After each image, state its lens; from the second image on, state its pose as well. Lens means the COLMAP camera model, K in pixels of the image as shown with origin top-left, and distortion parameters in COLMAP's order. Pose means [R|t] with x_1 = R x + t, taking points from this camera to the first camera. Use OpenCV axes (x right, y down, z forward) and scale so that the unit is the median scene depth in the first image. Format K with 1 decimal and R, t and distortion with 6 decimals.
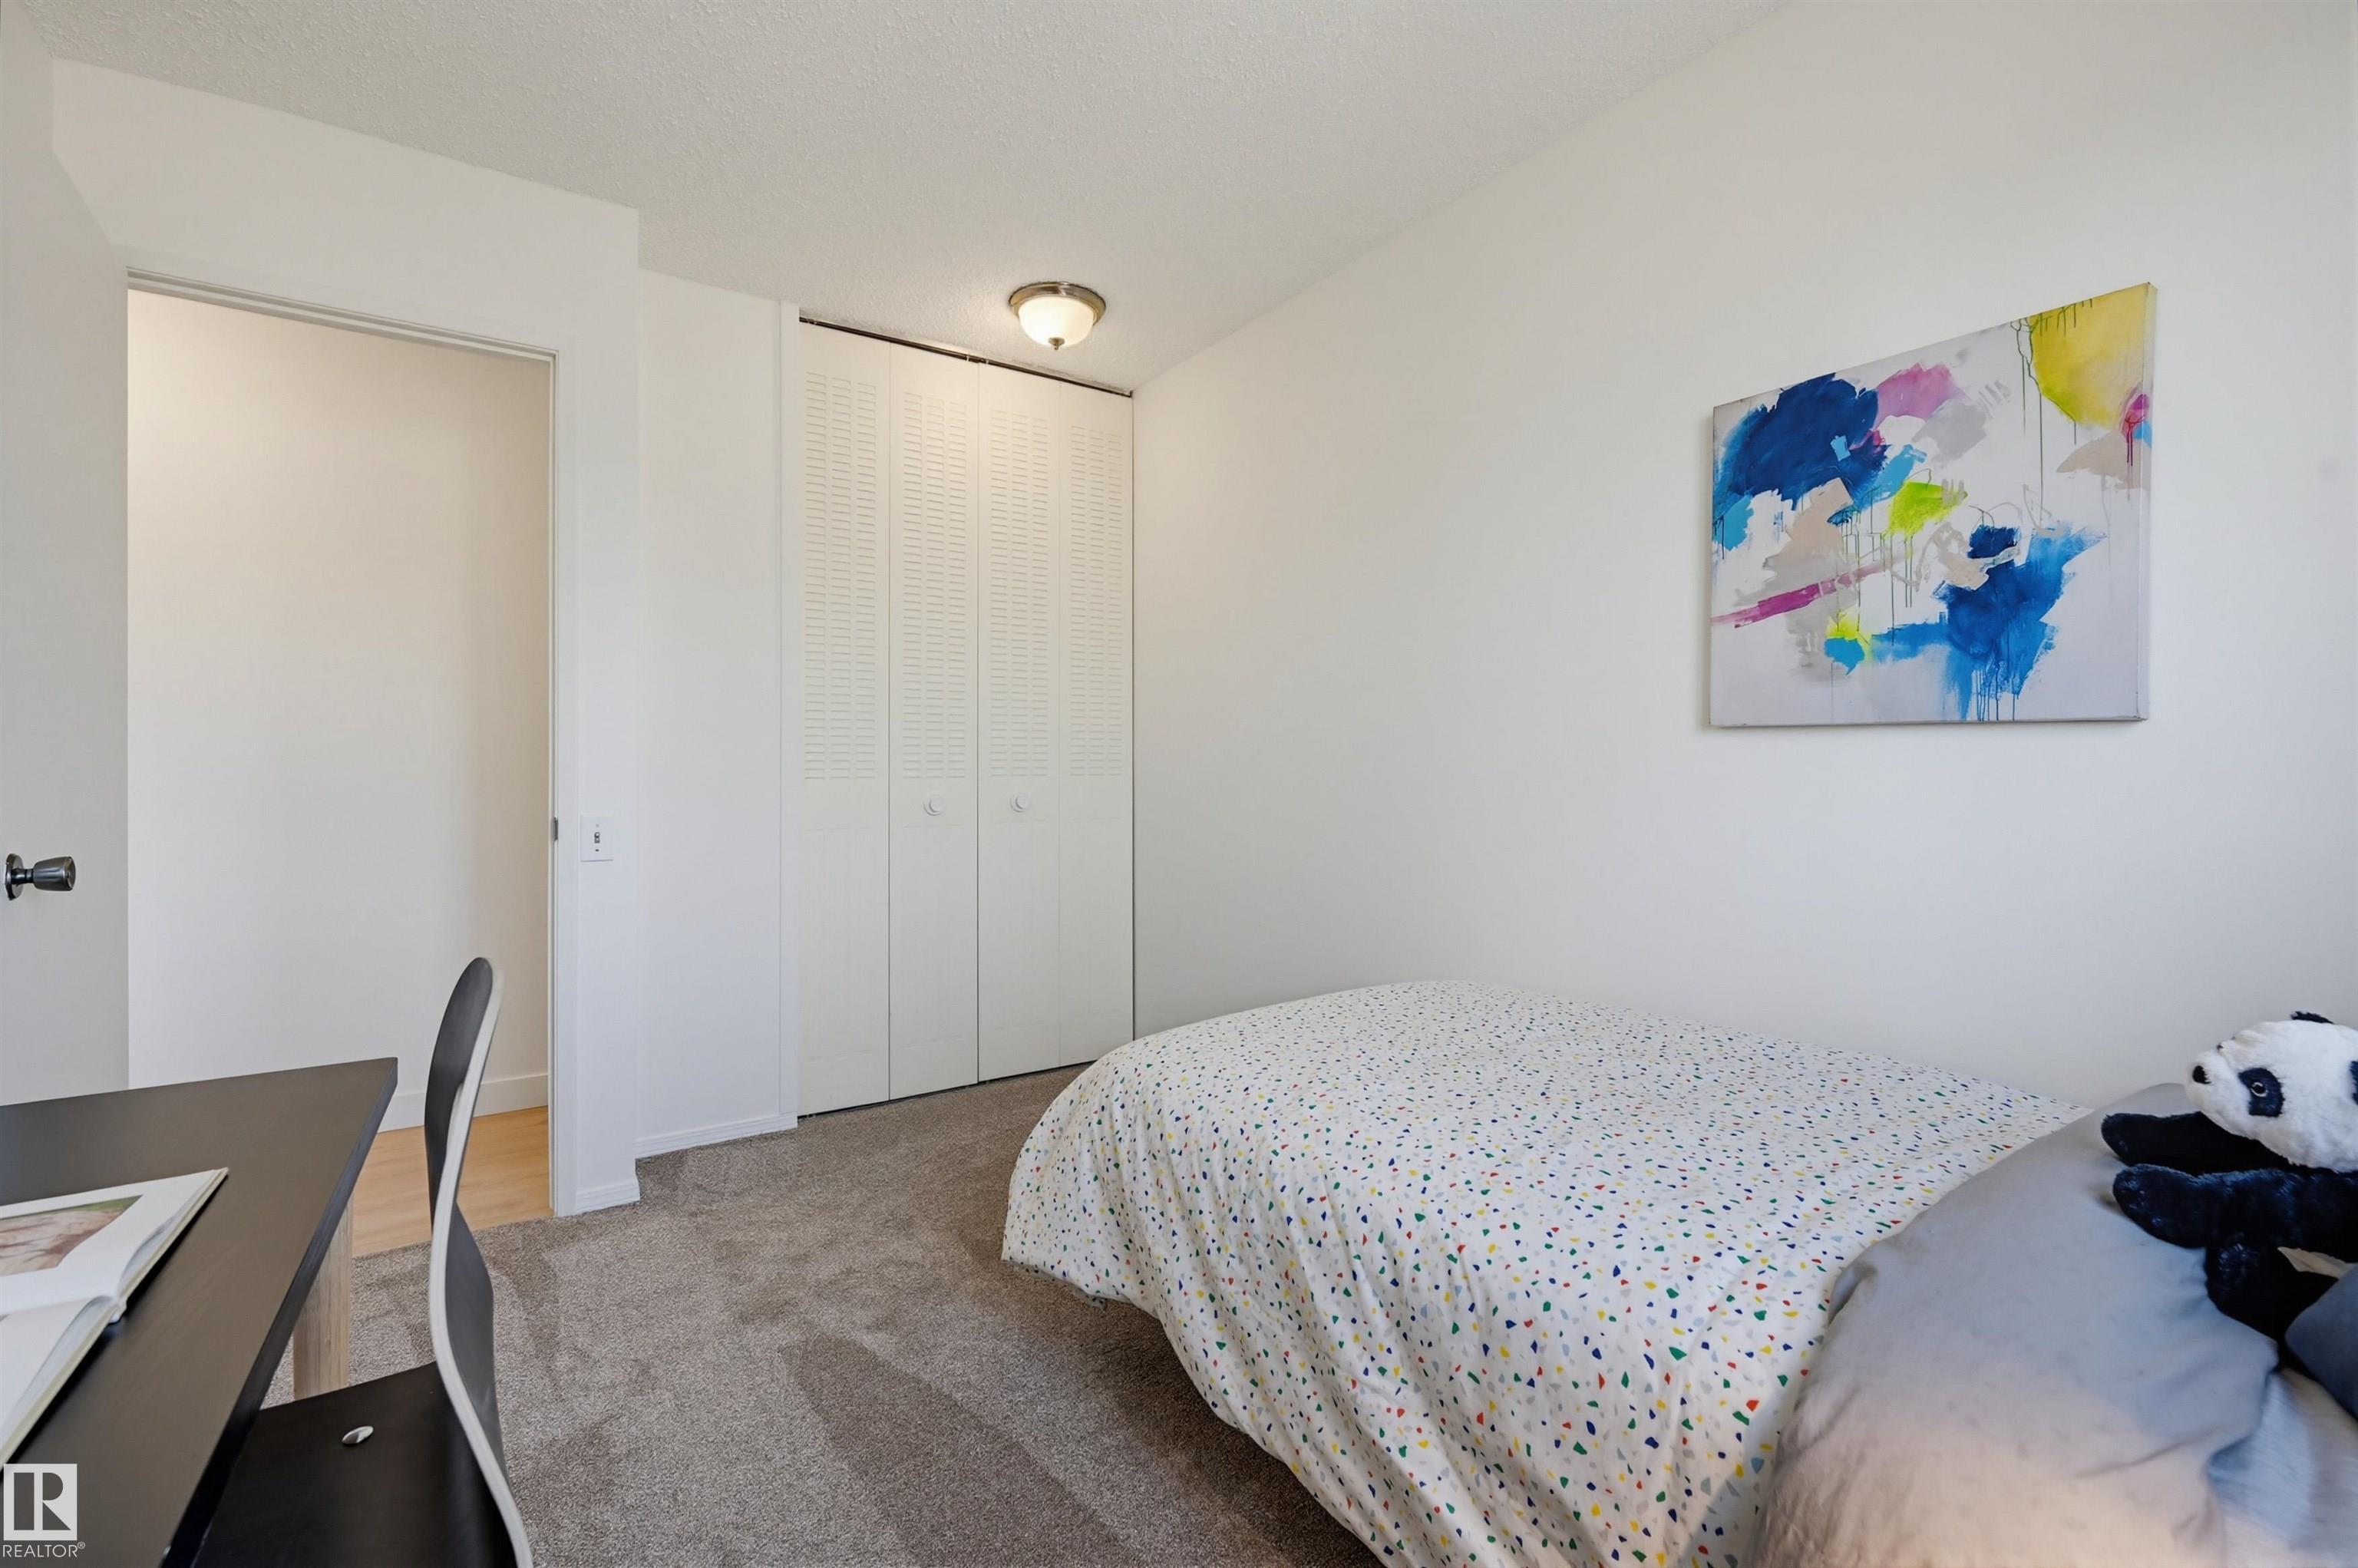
lens RADIAL K [[975.6, 0, 1172.0], [0, 975.6, 771.7], [0, 0, 1]] dist [0.002260, 0.000096]
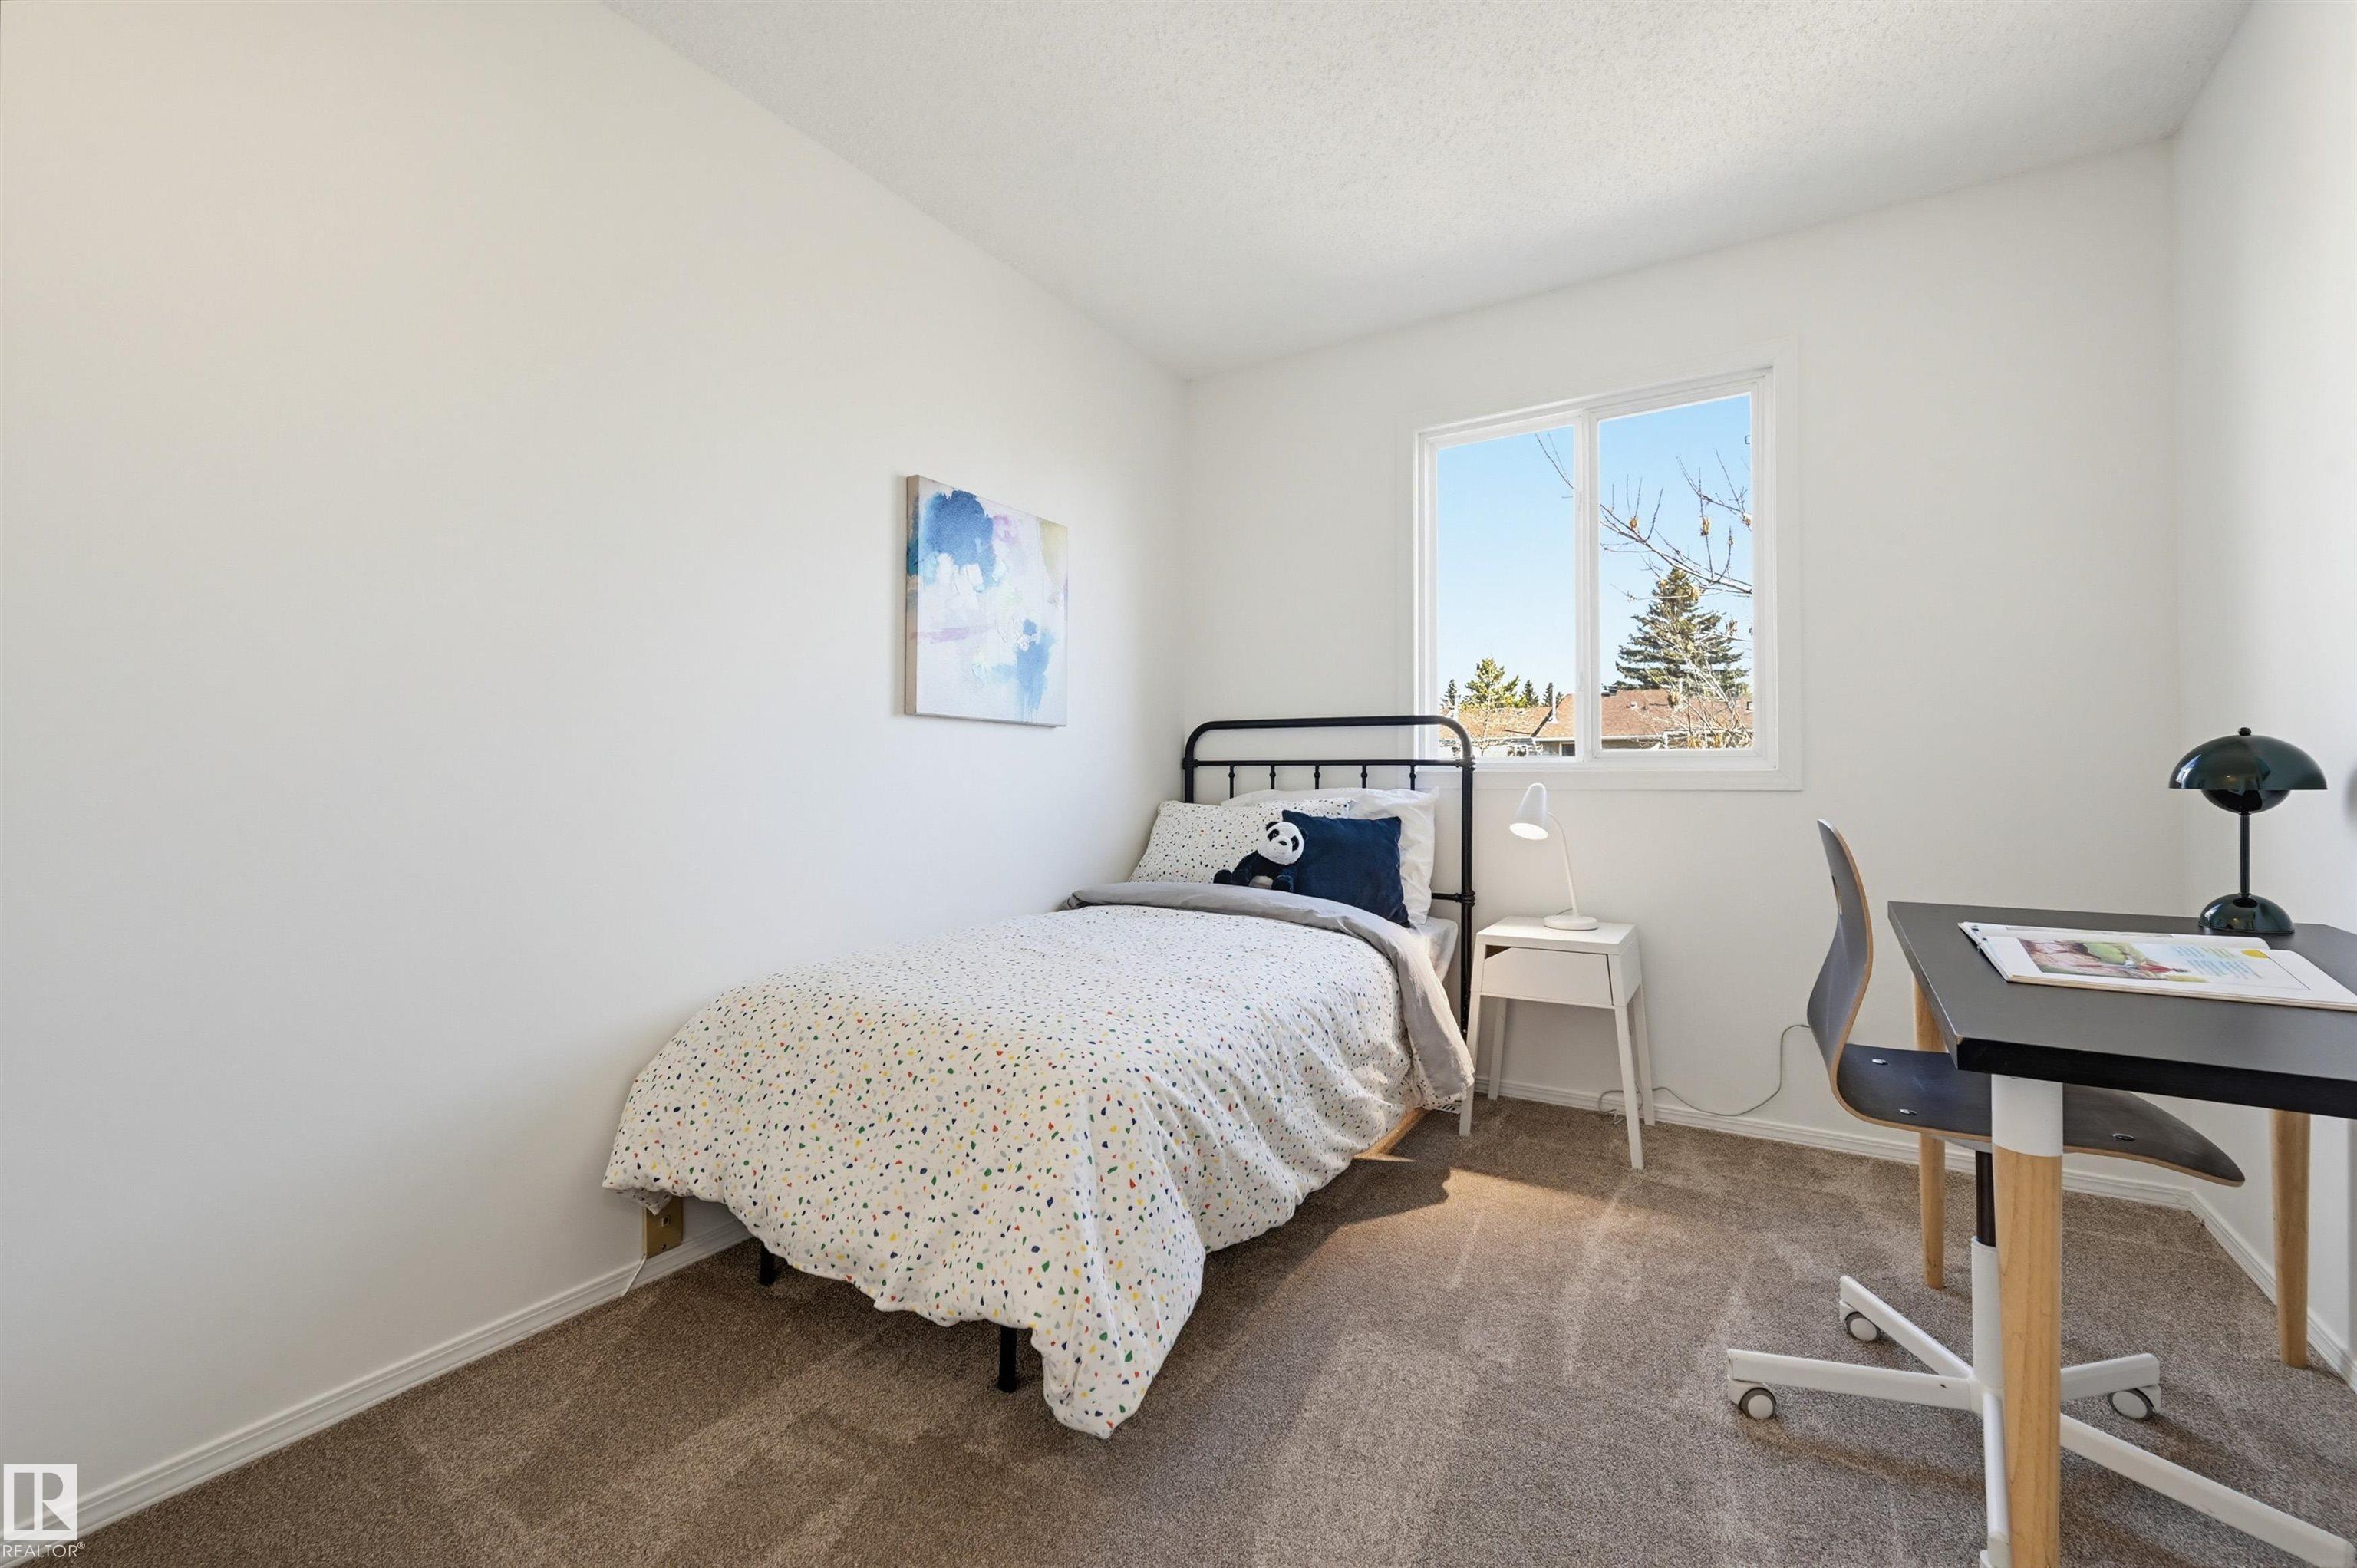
lens RADIAL K [[975.1, 0, 1173.8], [0, 975.1, 778.3], [0, 0, 1]] dist [0.002260, 0.000096]
pose [[-0.401098, 0.003089, 0.916030, -0.929943], [0.016819, 0.999851, 0.003993, 0.048156], [-0.915881, 0.017008, -0.401090, 1.410686]]
